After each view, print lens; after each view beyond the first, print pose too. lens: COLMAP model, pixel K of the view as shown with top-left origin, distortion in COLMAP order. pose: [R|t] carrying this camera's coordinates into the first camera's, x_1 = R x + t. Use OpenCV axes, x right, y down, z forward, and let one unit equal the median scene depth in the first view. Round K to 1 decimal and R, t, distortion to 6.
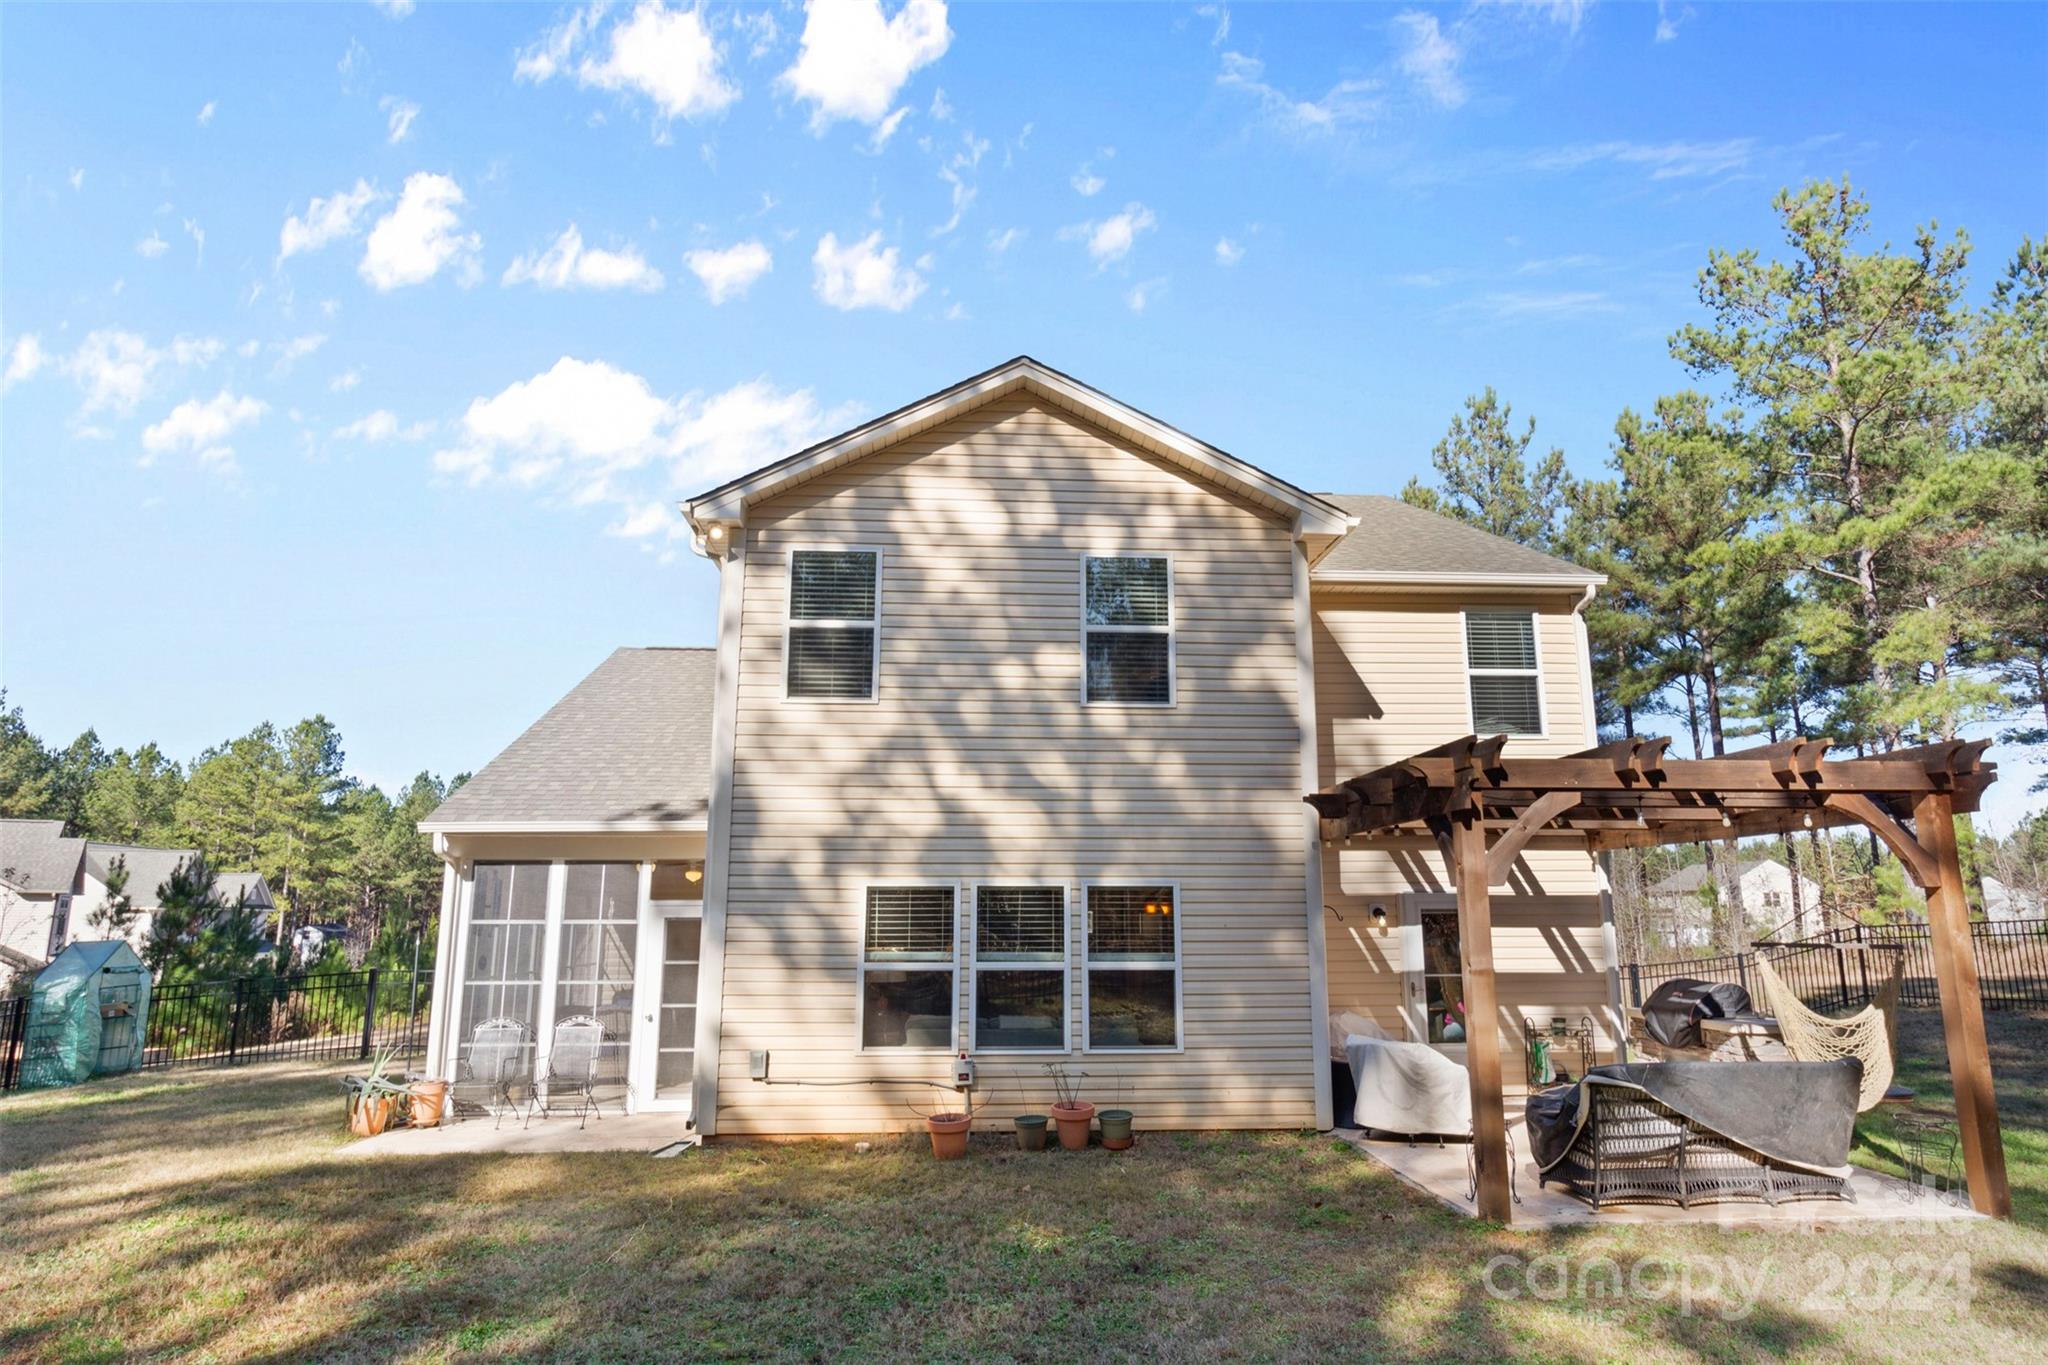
lens RADIAL K [[1199.1, 0, 1028.5], [0, 1199.1, 674.0], [0, 0, 1]] dist [-0.005464, -0.001613]
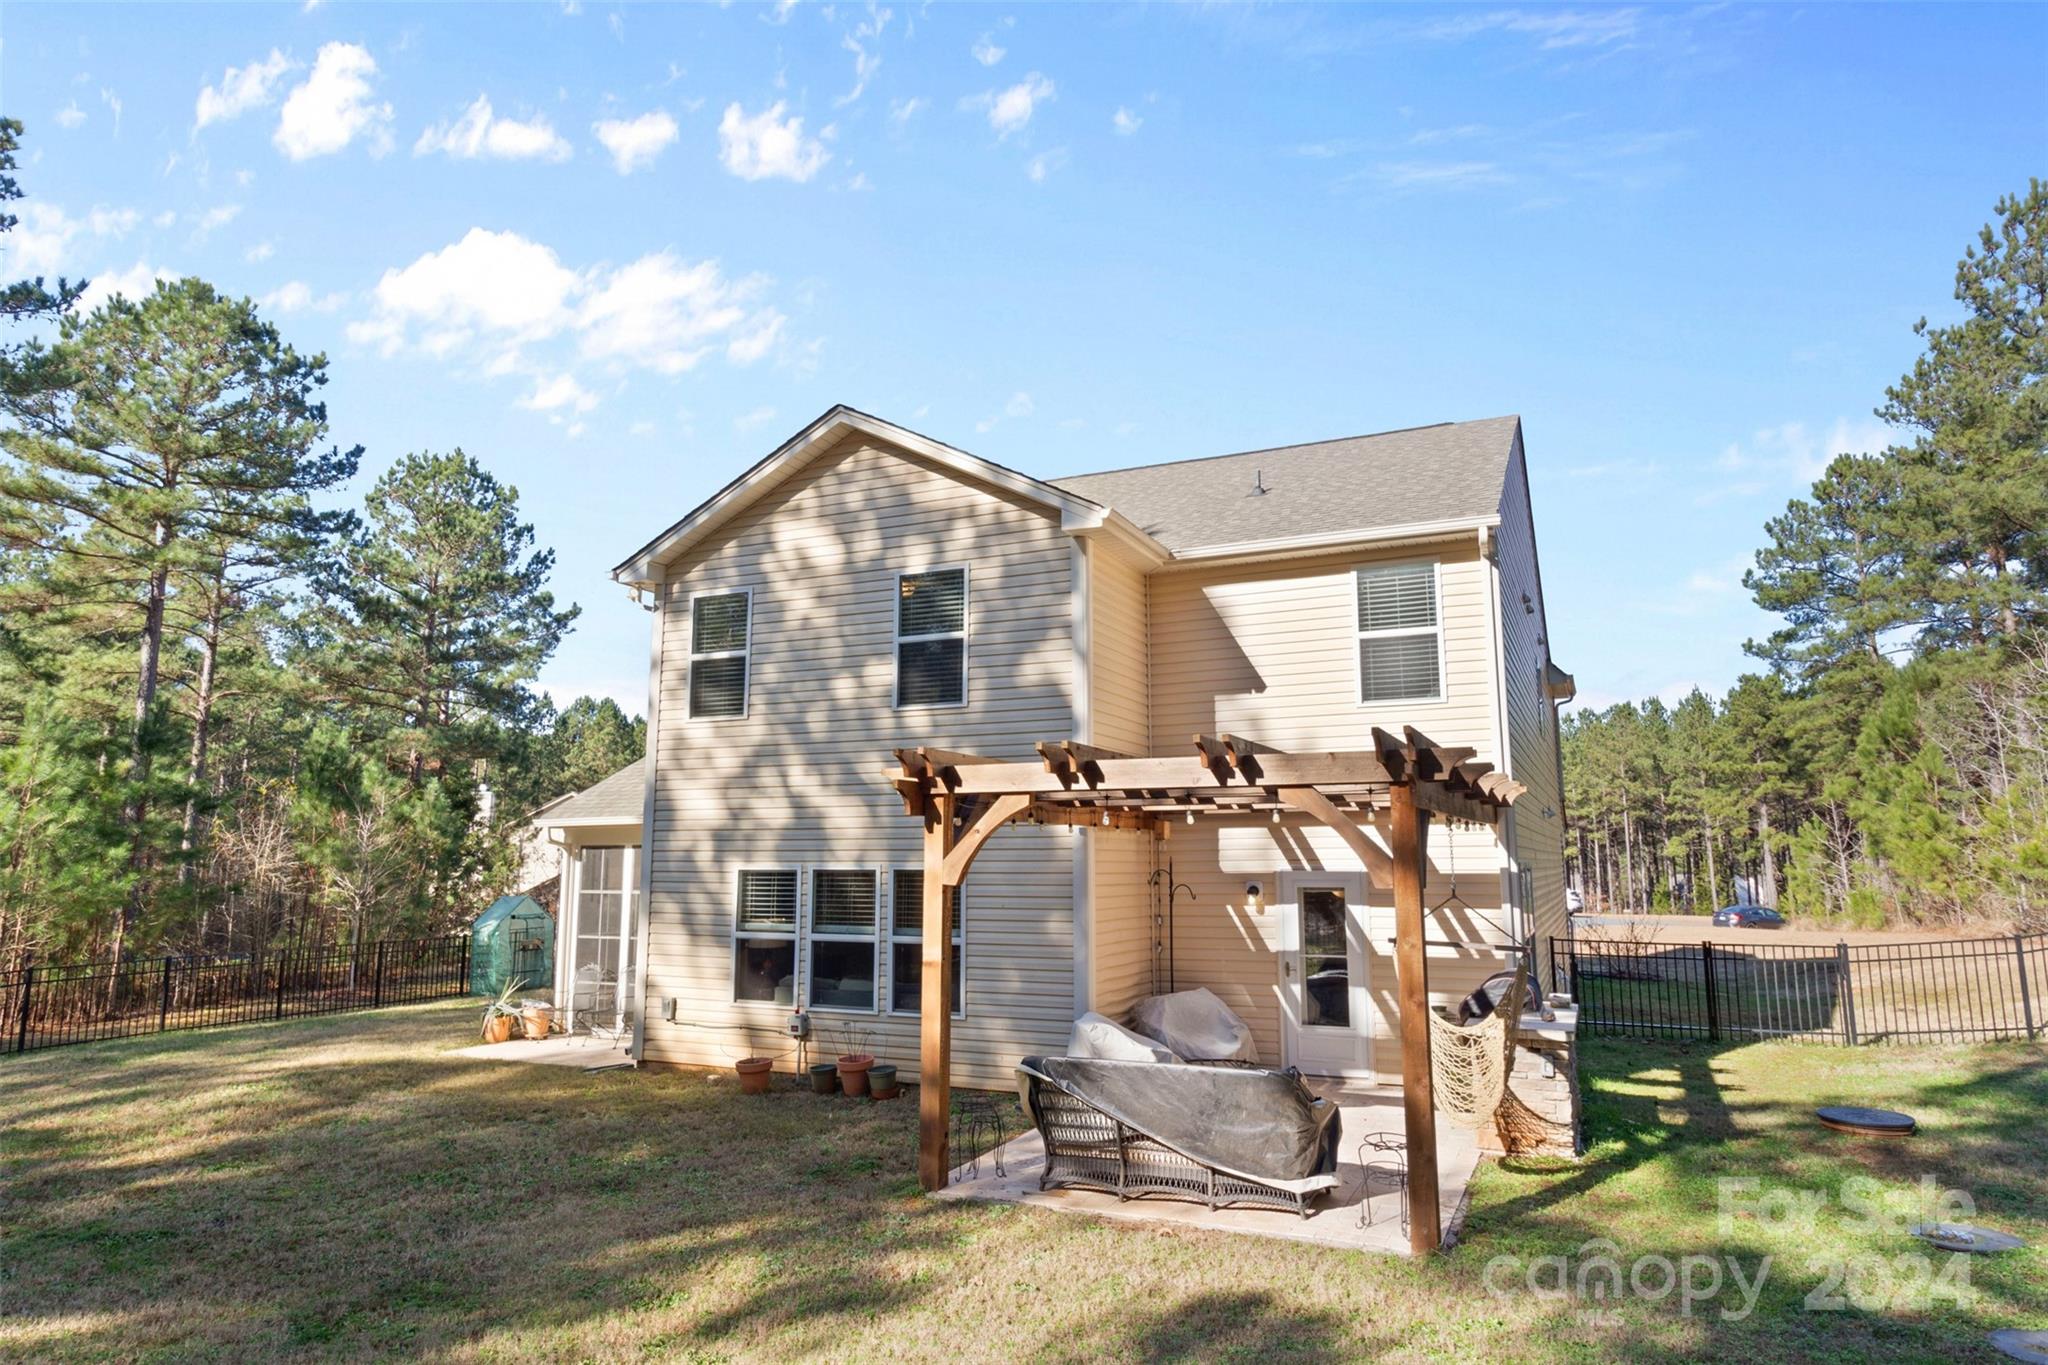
lens RADIAL K [[1199.1, 0, 1027.9], [0, 1199.1, 680.1], [0, 0, 1]] dist [-0.005464, -0.001613]
pose [[0.885962, -0.070648, -0.458345, 0.667017], [0.095149, 0.994994, 0.030552, -0.024069], [0.453892, -0.070679, 0.888249, 0.056517]]
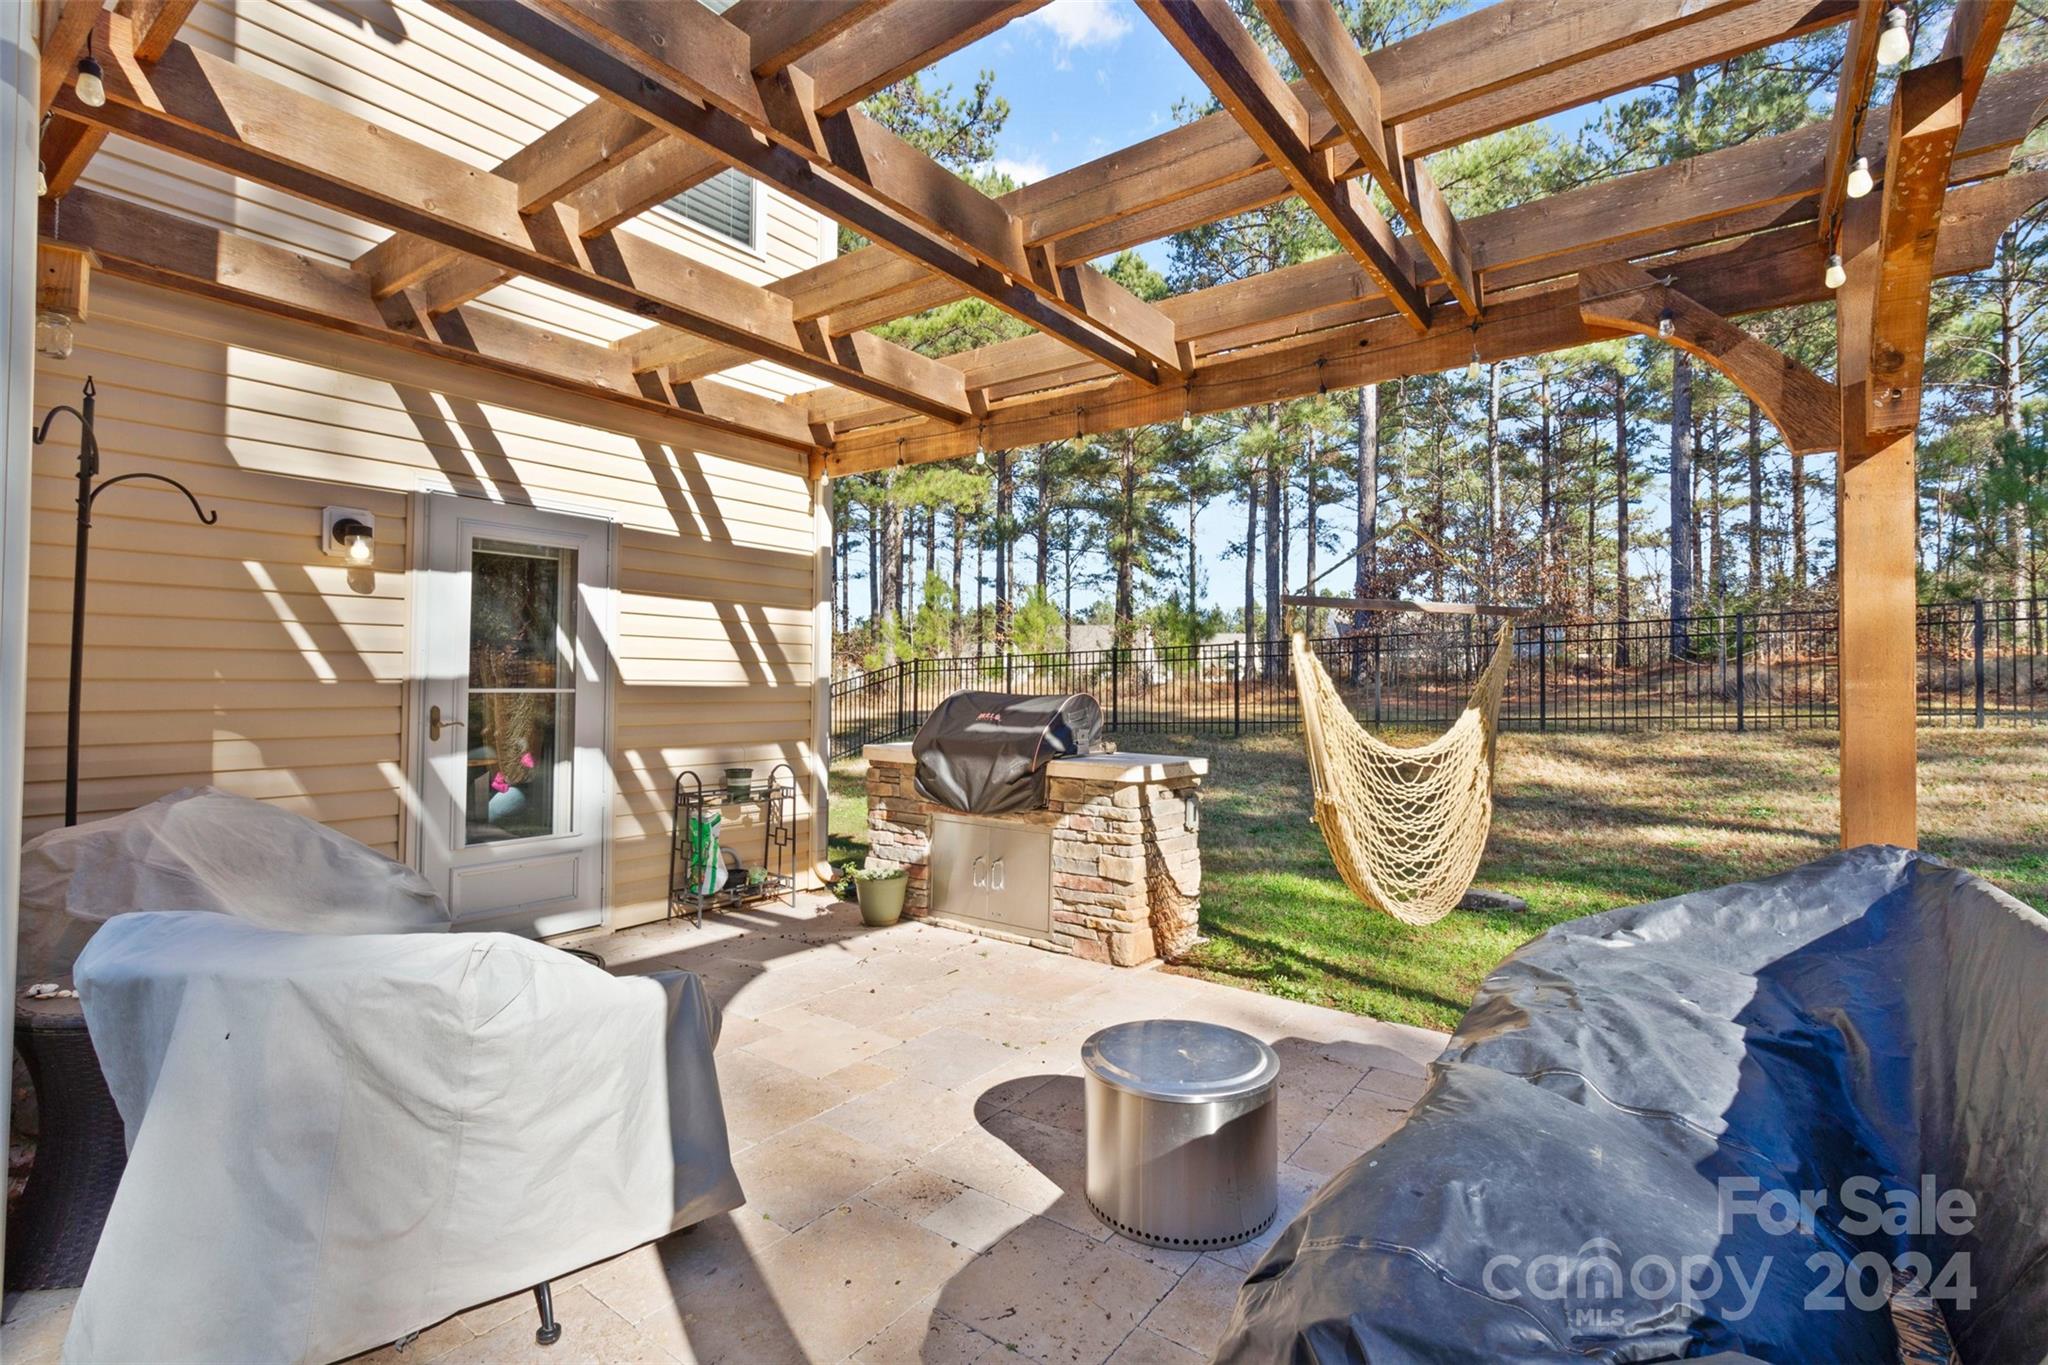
lens RADIAL K [[933.3, 0, 1036.4], [0, 933.3, 679.6], [0, 0, 1]] dist [0.004237, 0.000581]
pose [[0.623998, 0.013087, 0.781316, 0.220634], [-0.168452, 0.978604, 0.118142, 0.195272], [-0.763053, -0.205335, 0.612852, 0.719175]]
